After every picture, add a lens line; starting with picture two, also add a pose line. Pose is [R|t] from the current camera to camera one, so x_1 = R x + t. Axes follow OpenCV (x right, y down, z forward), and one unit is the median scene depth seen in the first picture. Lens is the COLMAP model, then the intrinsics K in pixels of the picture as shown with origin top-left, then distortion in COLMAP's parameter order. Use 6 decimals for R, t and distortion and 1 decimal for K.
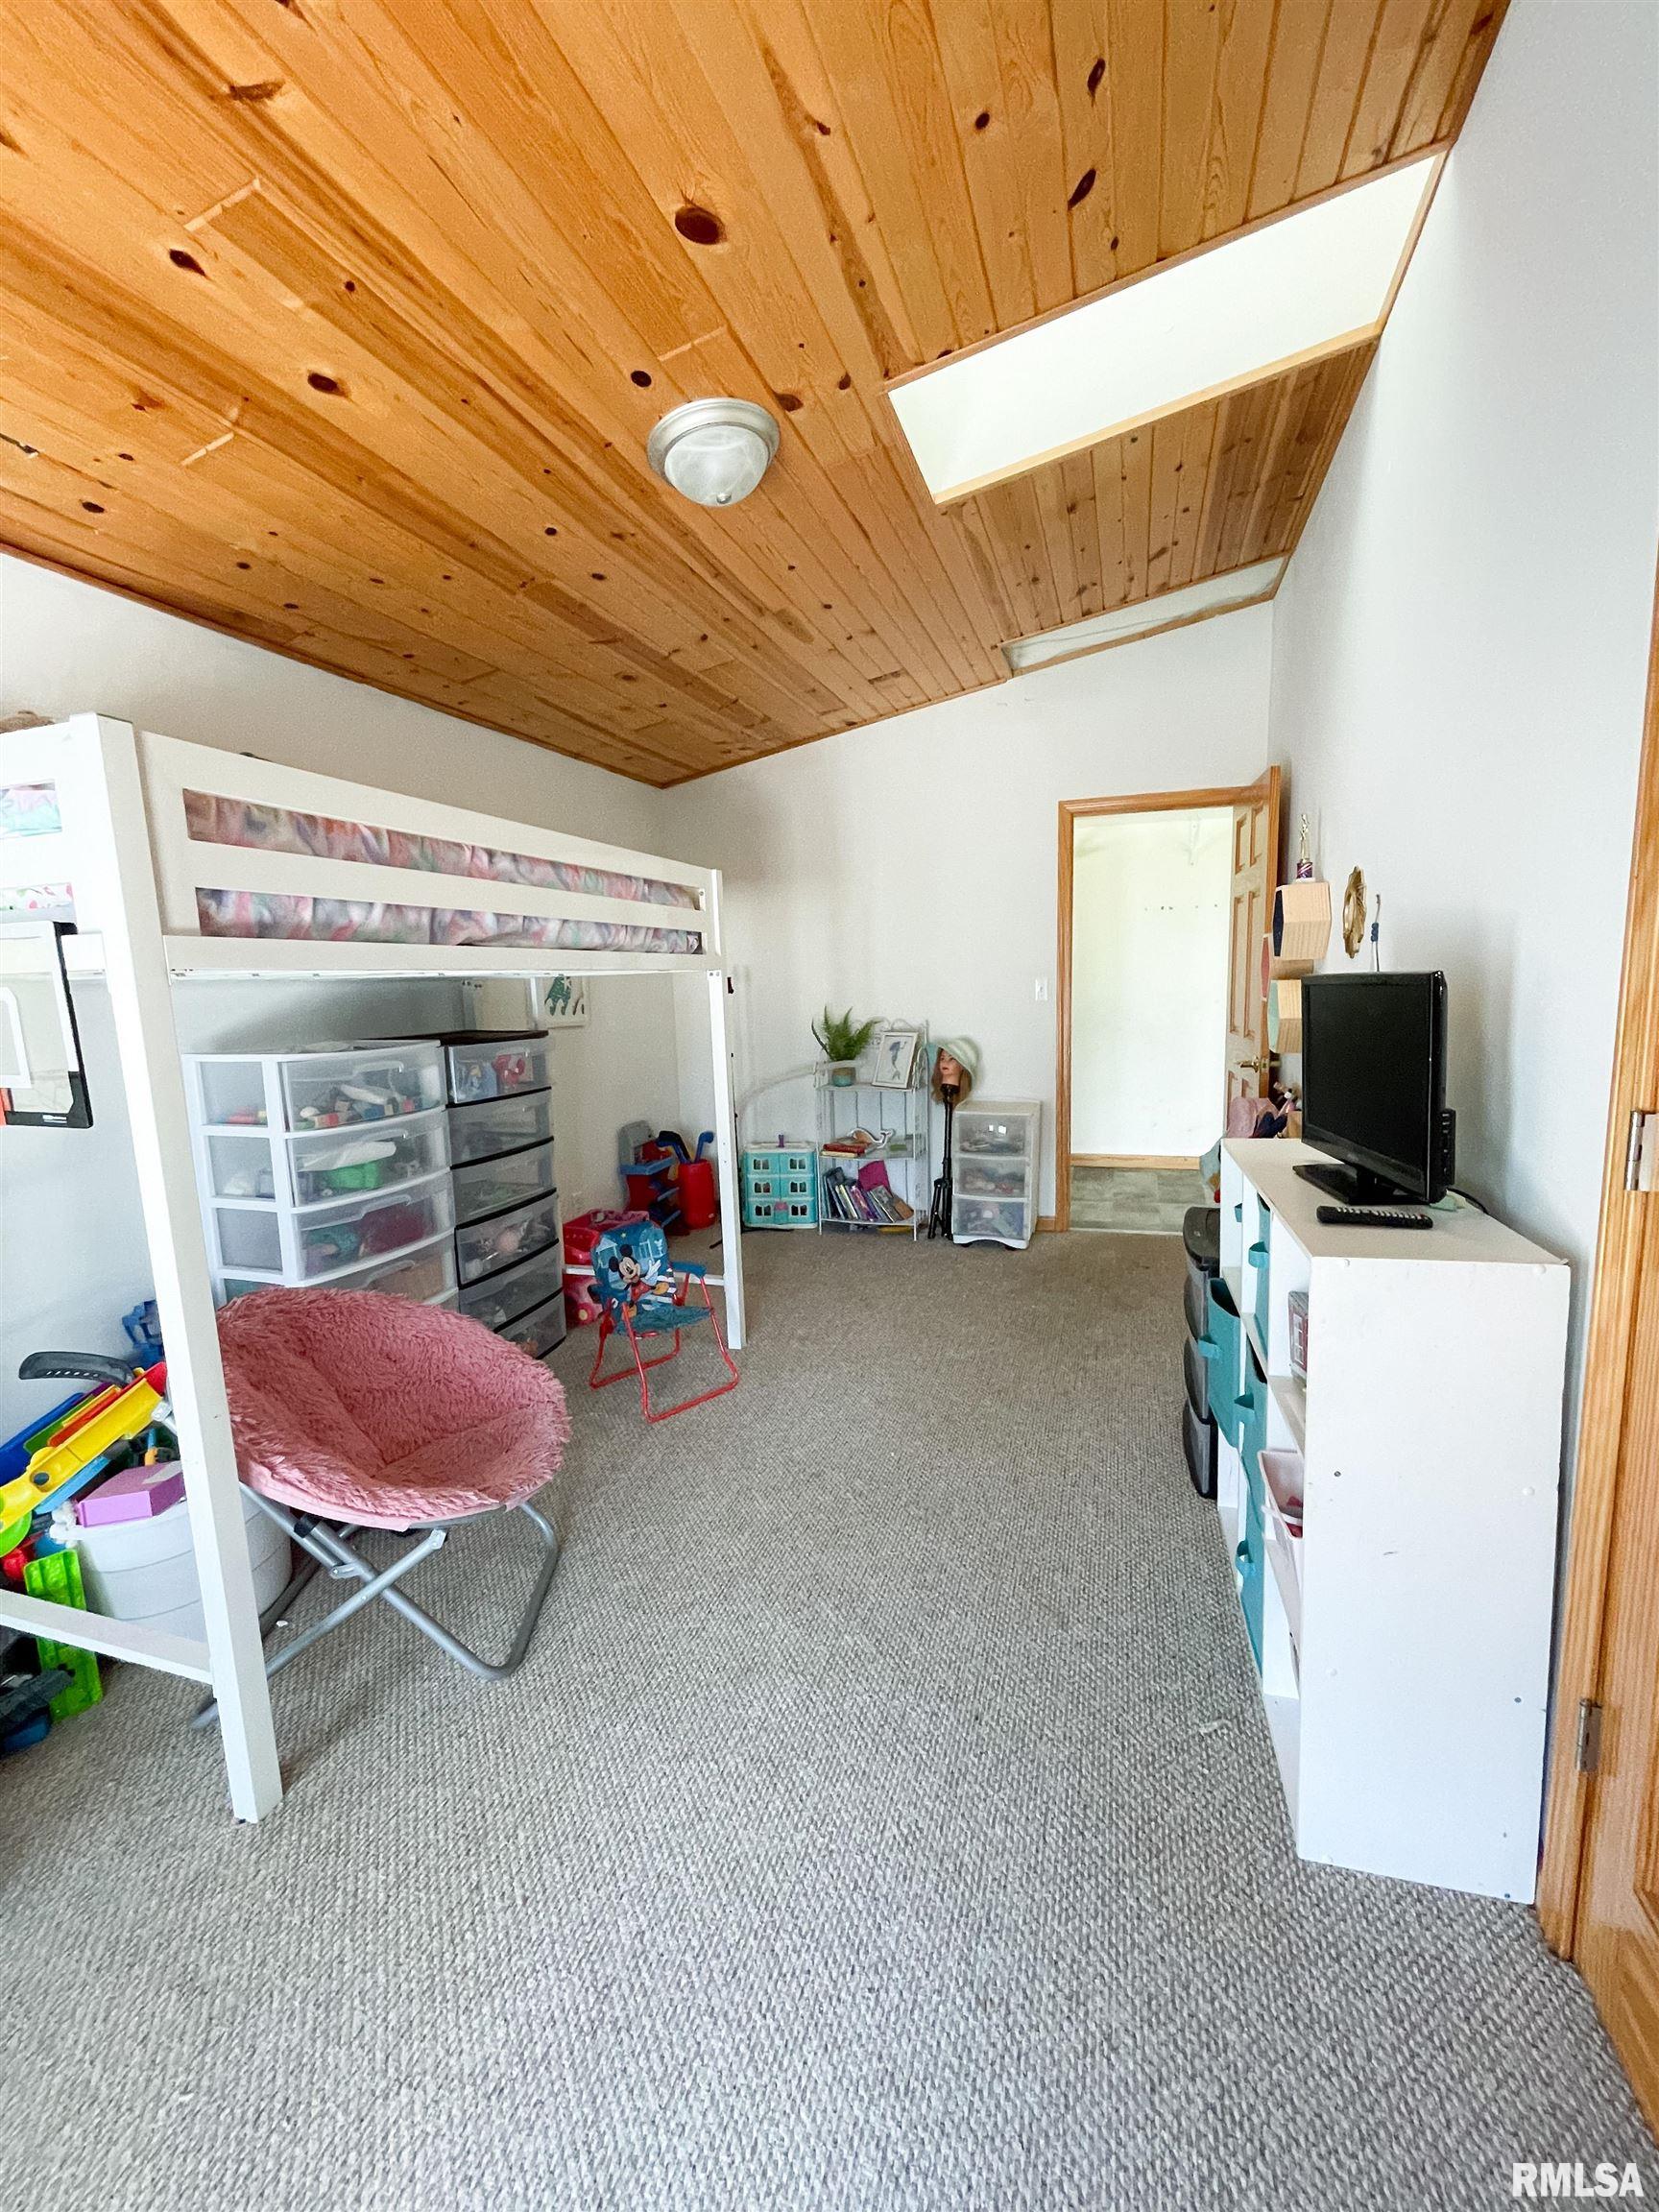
lens RADIAL K [[925.3, 0, 832.8], [0, 925.3, 1113.1], [0, 0, 1]] dist [-0.000224, 0.001410]
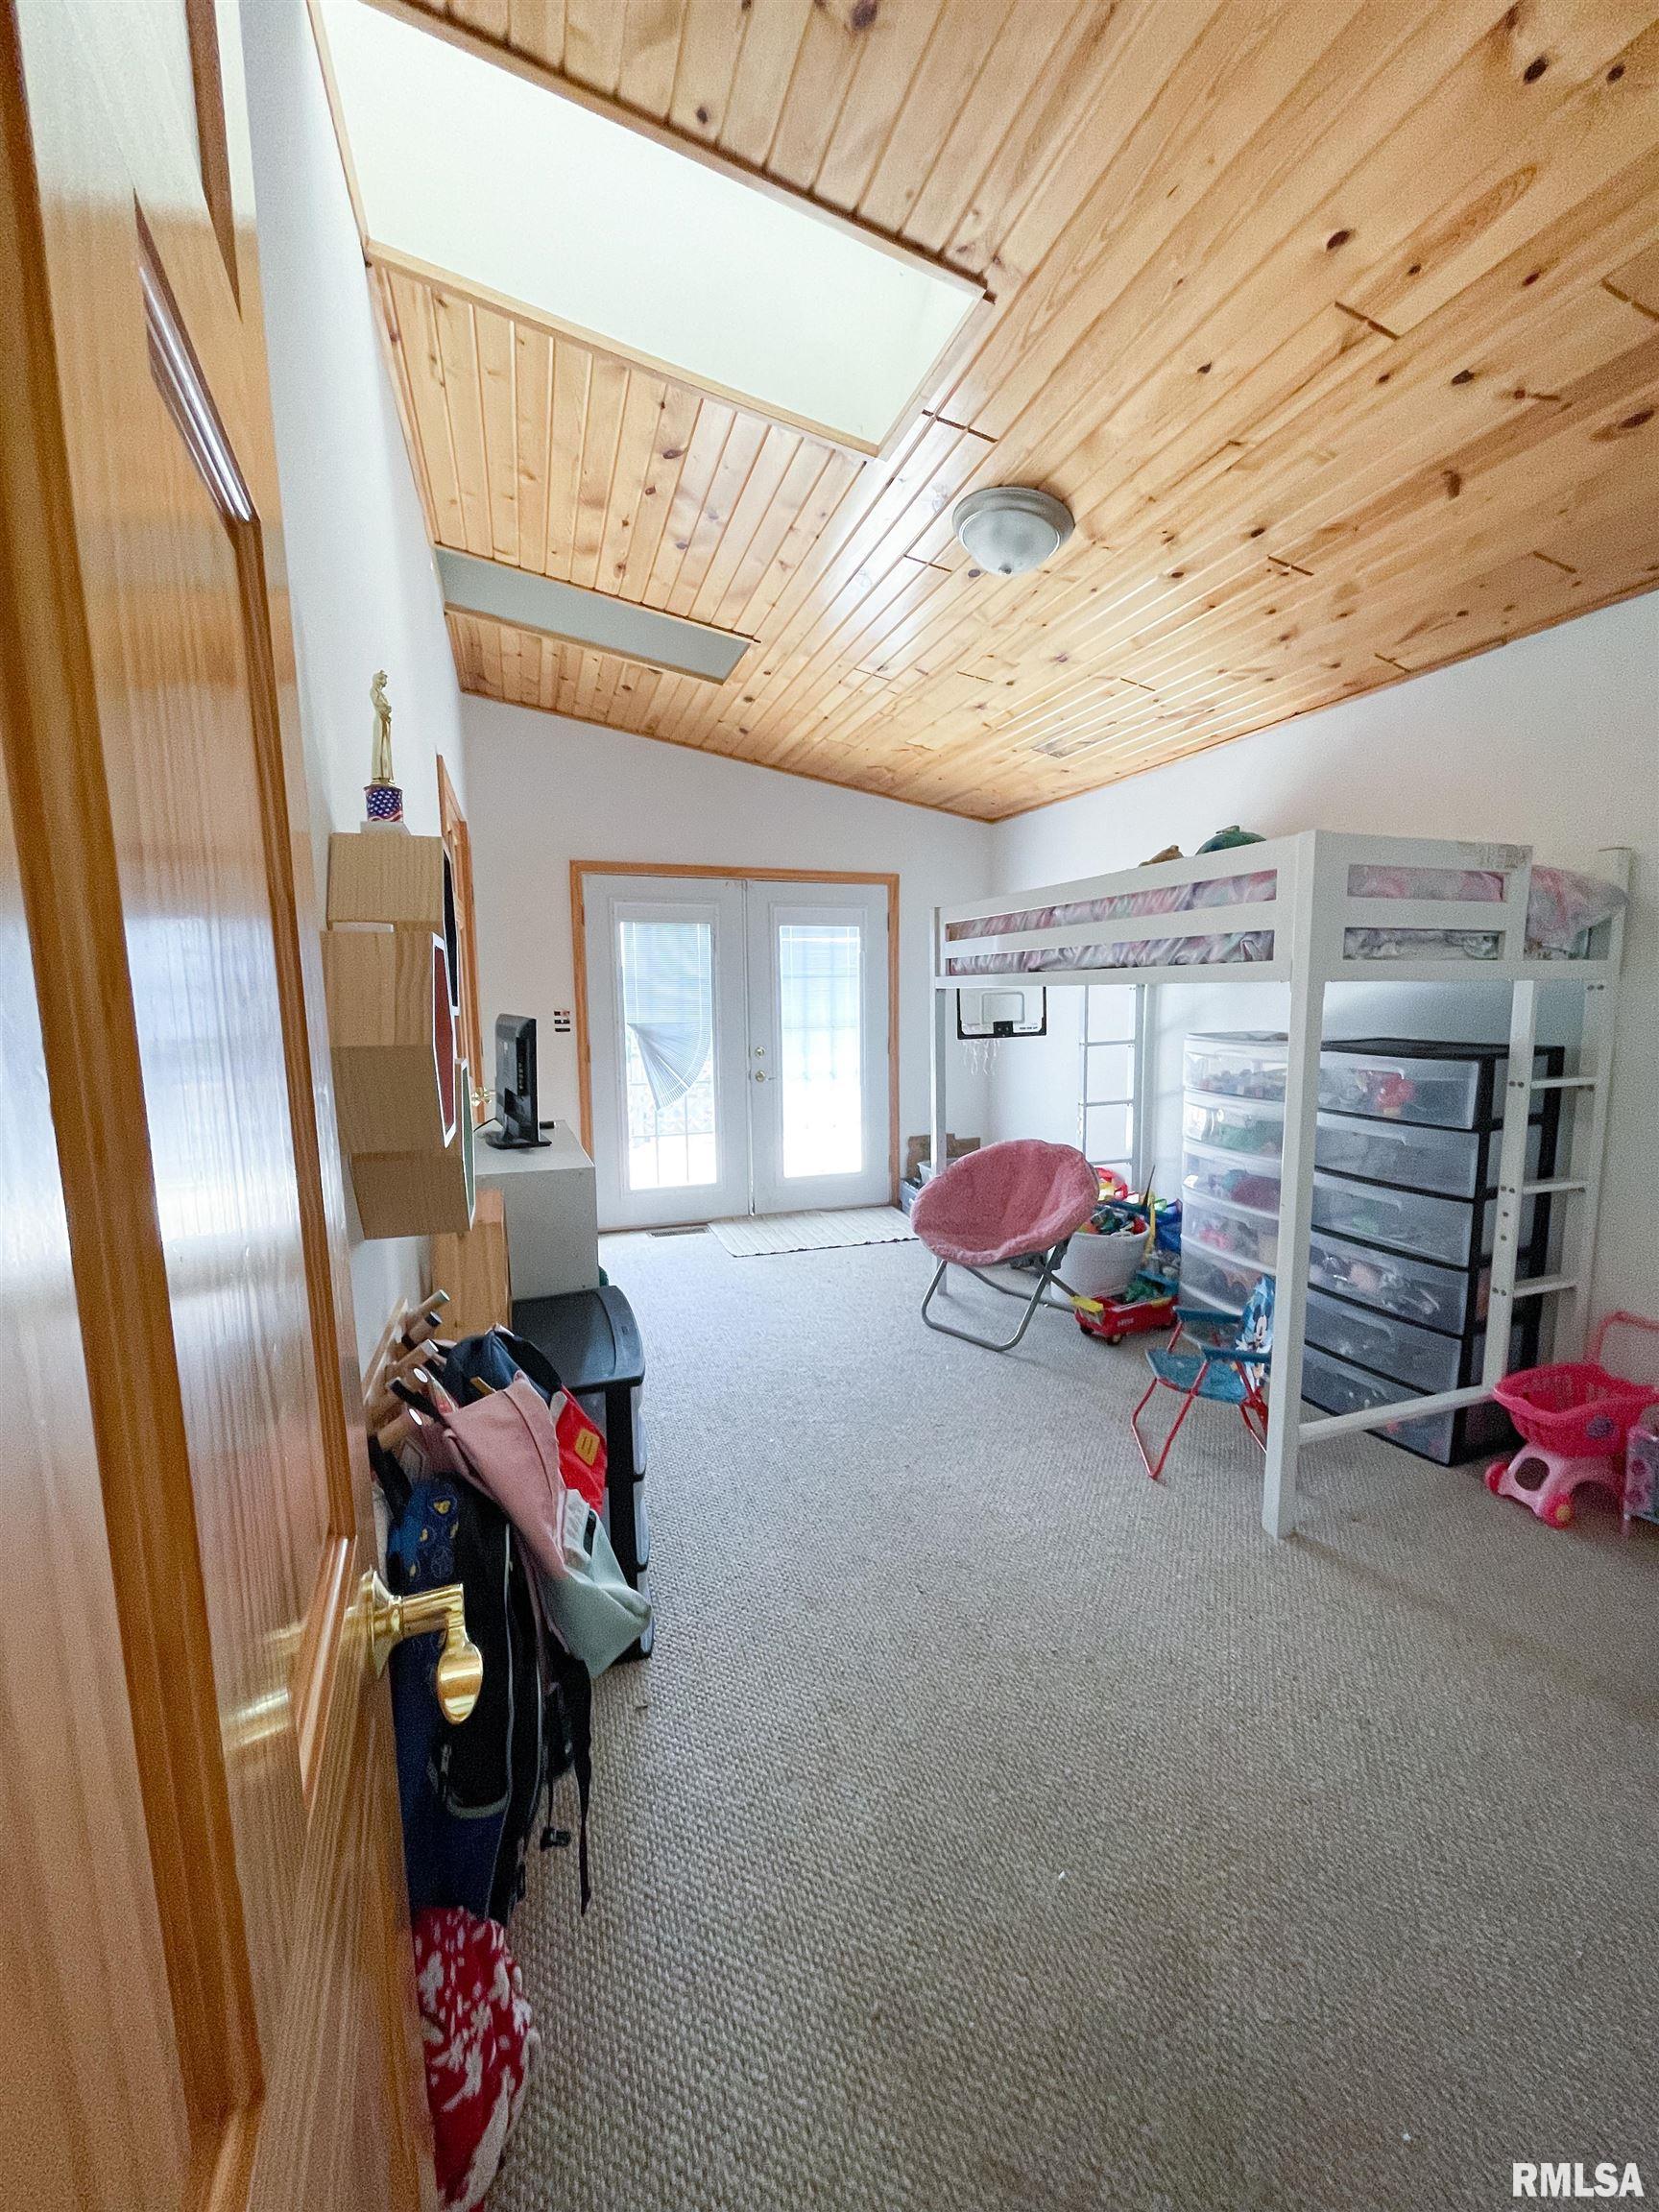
lens RADIAL K [[925.3, 0, 835.8], [0, 925.3, 1111.9], [0, 0, 1]] dist [-0.000224, 0.001410]
pose [[-0.794737, 0.125419, -0.593855, 0.838495], [-0.043932, 0.963965, 0.262378, -0.337855], [0.605363, 0.234611, -0.760588, 1.983581]]
